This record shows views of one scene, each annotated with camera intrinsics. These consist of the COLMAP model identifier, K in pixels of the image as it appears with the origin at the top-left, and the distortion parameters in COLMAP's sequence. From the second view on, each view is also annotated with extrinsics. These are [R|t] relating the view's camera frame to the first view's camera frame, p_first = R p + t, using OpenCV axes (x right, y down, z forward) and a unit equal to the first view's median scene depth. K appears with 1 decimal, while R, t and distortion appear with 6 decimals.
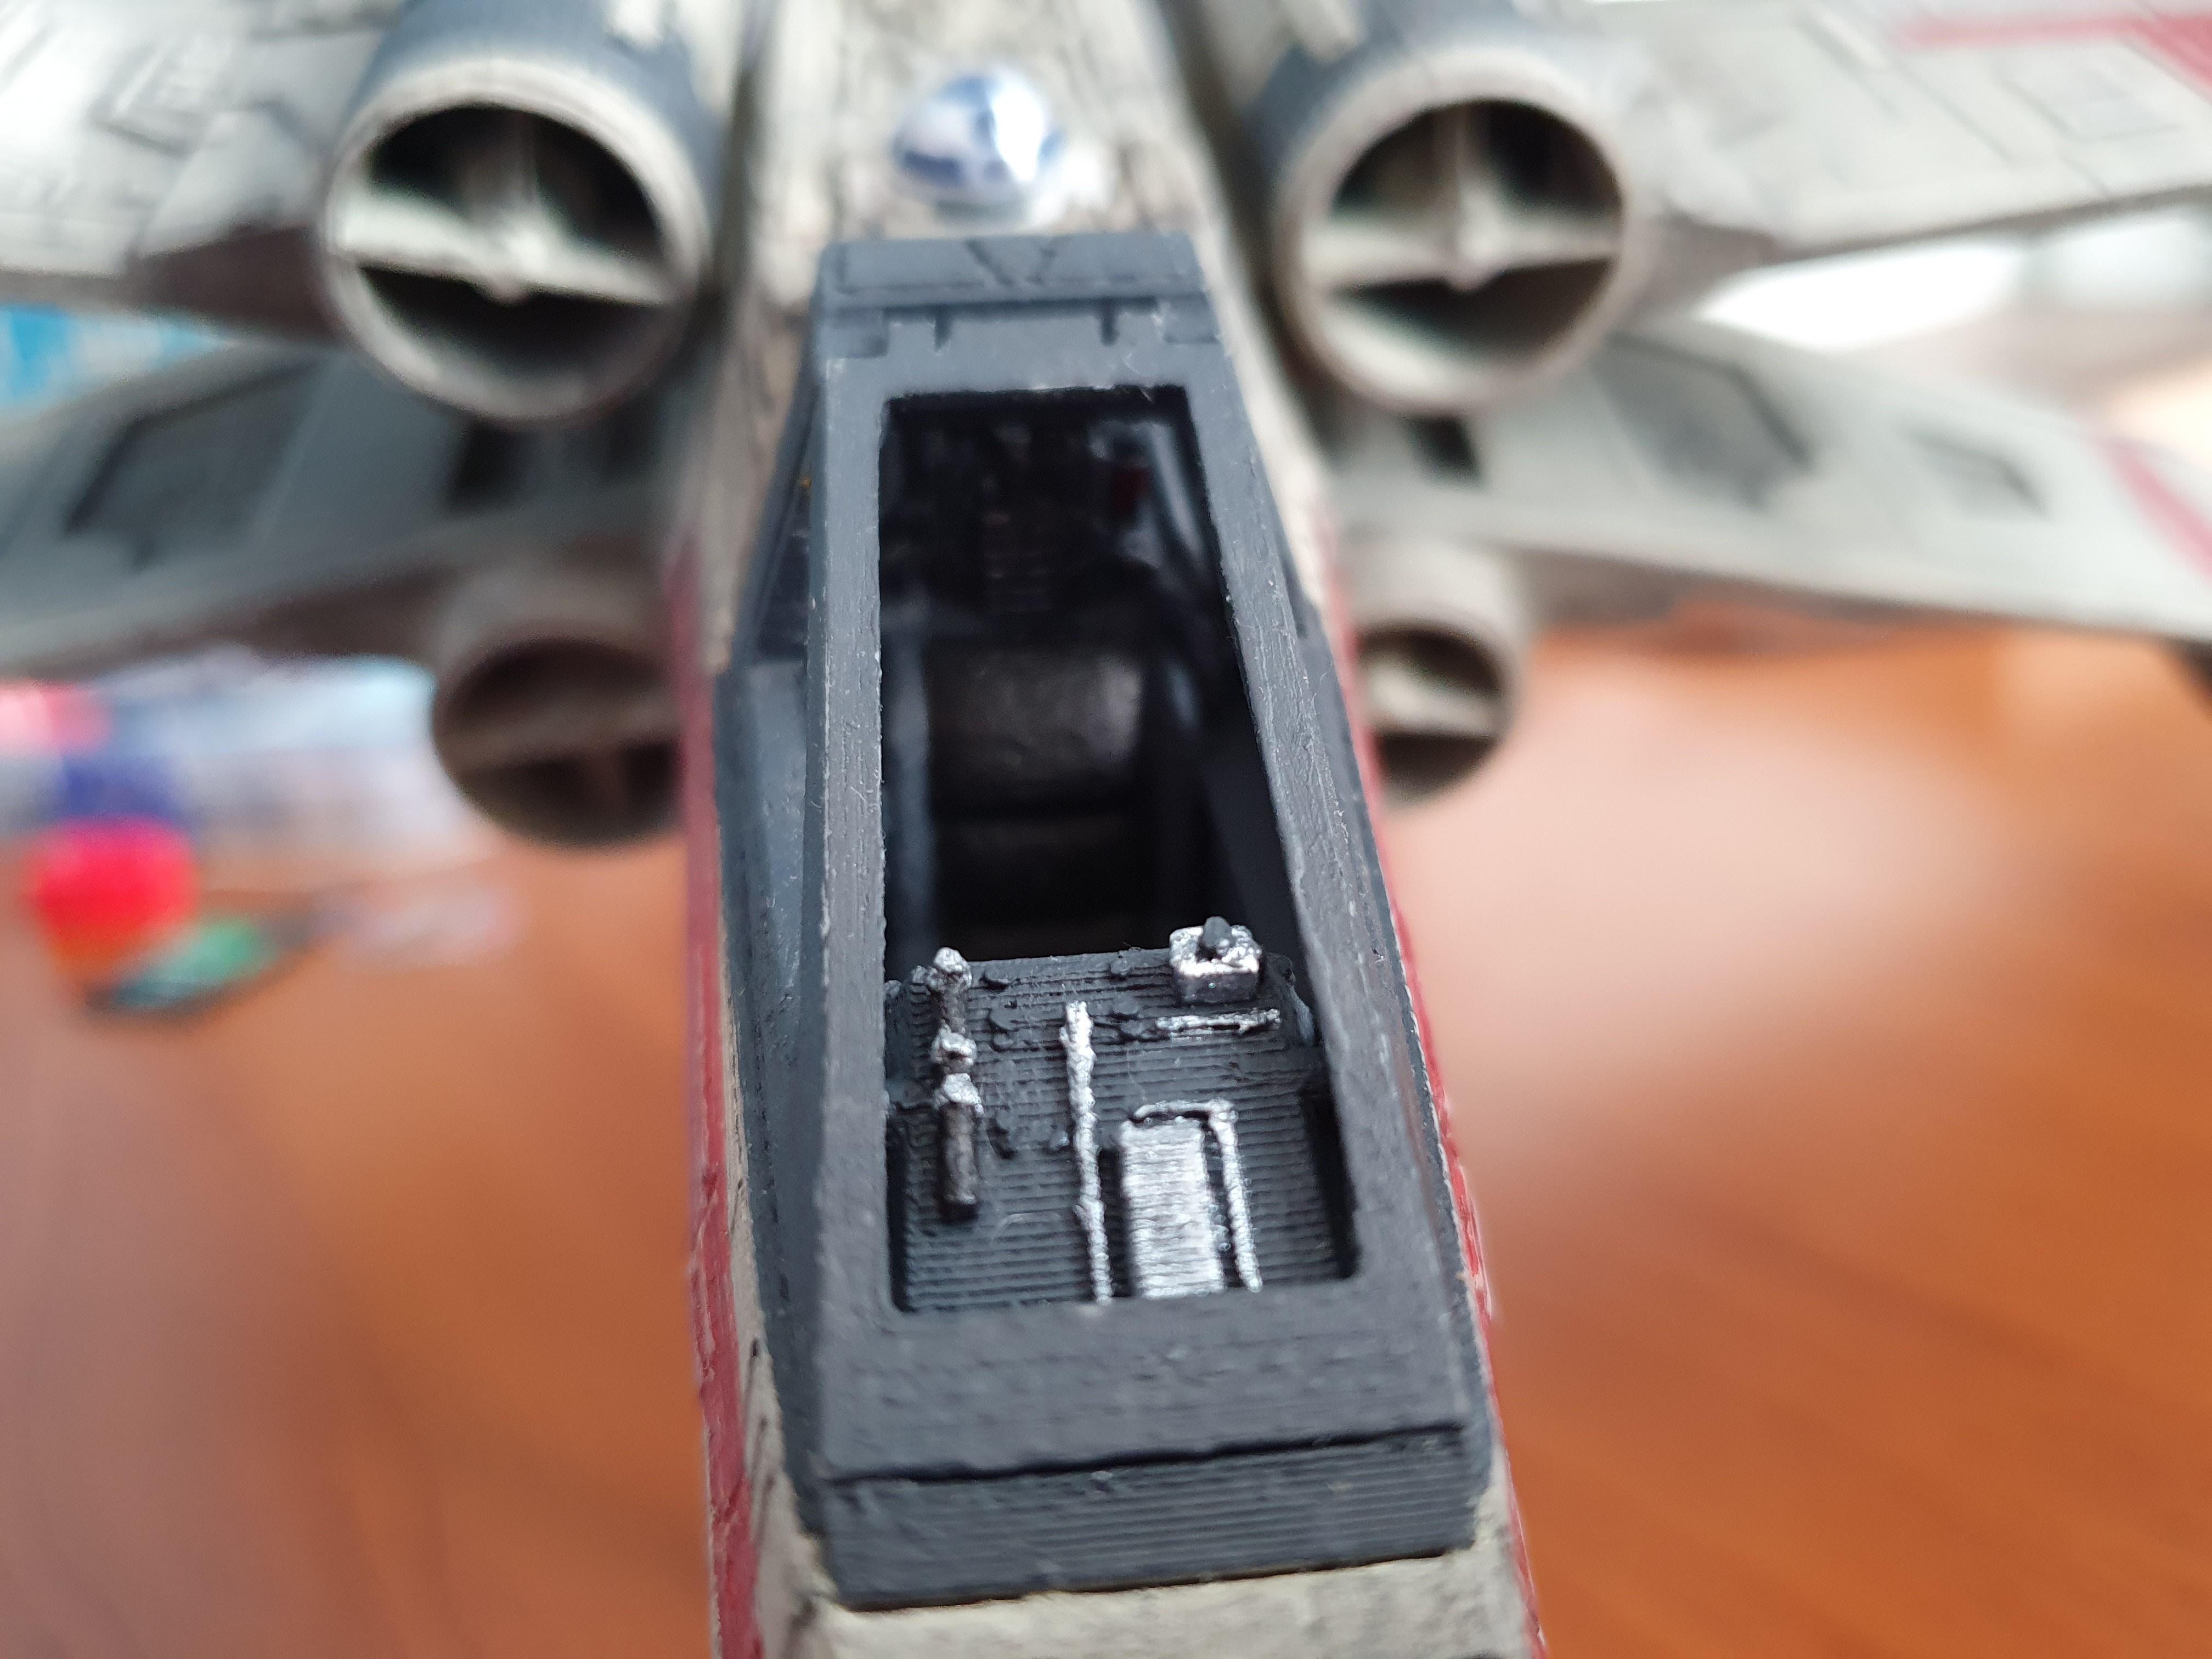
lens RADIAL K [[1877.4, 0, 1106.0], [0, 1877.4, 829.5], [0, 0, 1]] dist [-0.049884, 0.002514]
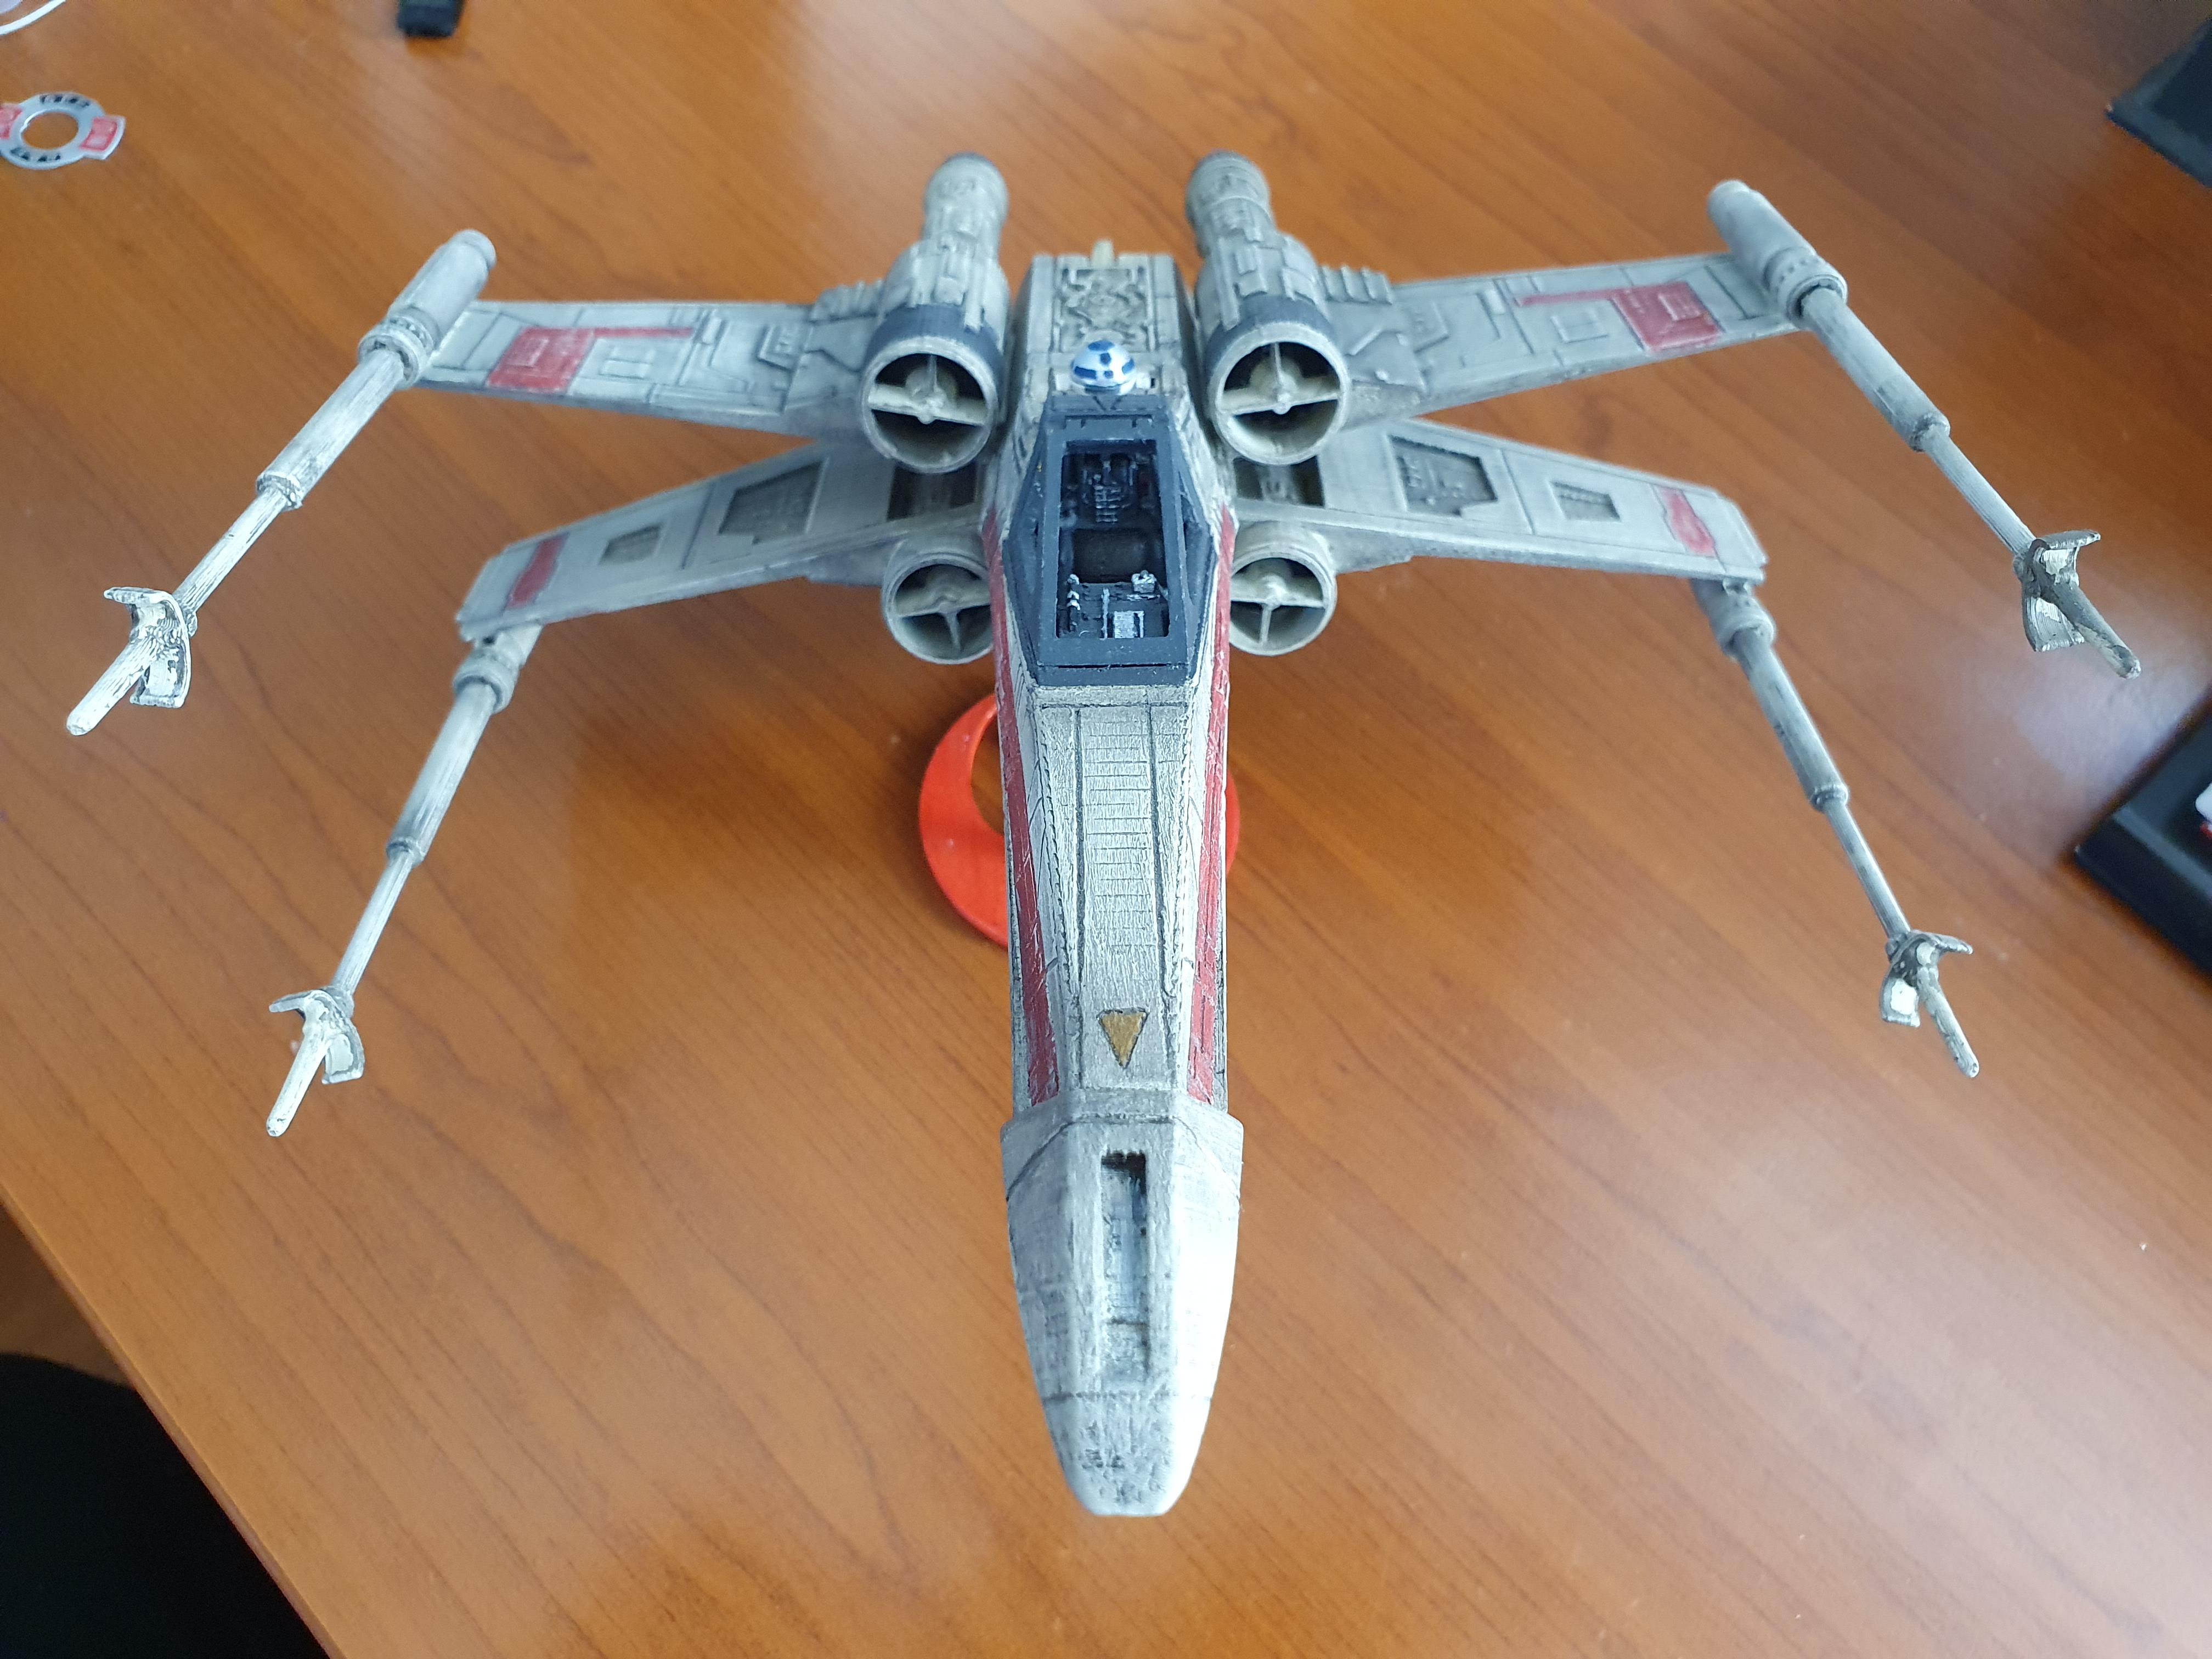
lens RADIAL K [[1806.8, 0, 1108.0], [0, 1806.8, 948.2], [0, 0, 1]] dist [0.003747, -0.001075]
pose [[0.994851, 0.039468, -0.093343, 0.286538], [-0.043280, 0.998295, -0.039172, 0.767488], [0.091637, 0.043010, 0.994863, -2.087916]]
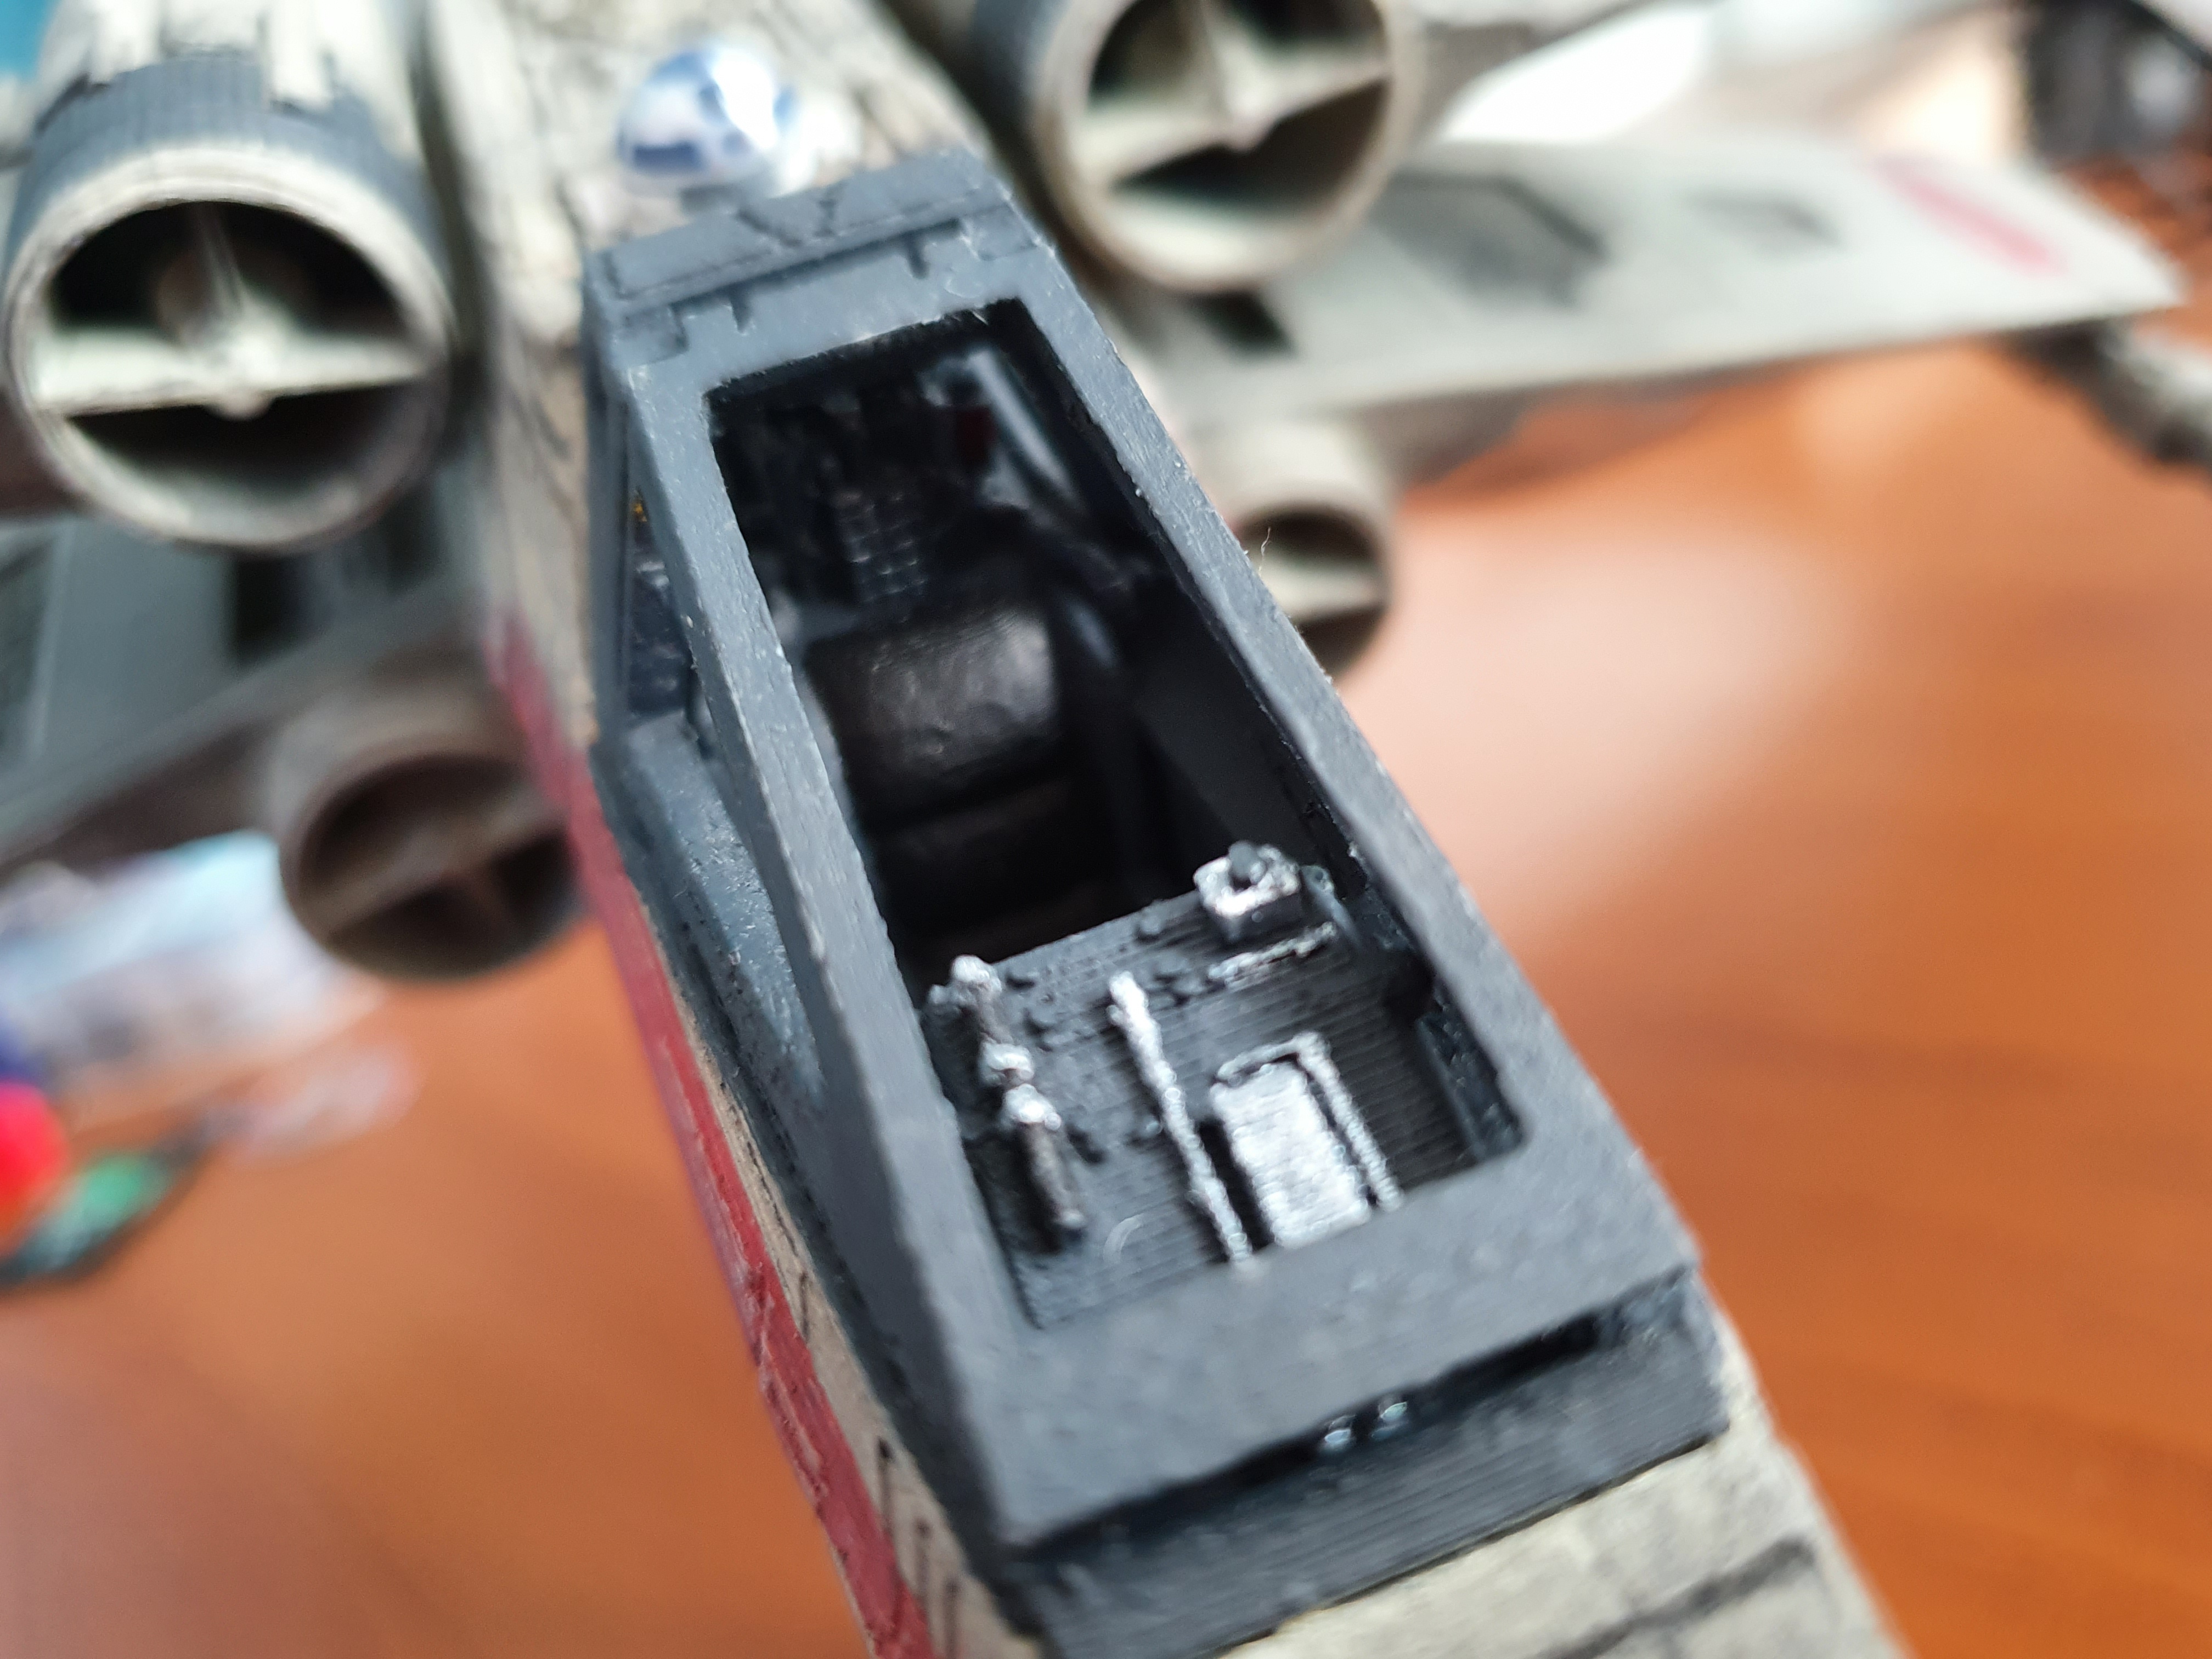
lens RADIAL K [[1914.1, 0, 1113.1], [0, 1914.1, 817.4], [0, 0, 1]] dist [-0.098071, 0.098509]
pose [[0.959517, -0.269533, 0.081726, -0.057414], [0.269017, 0.962977, 0.017475, 0.002238], [-0.083411, 0.005218, 0.996502, 0.072228]]
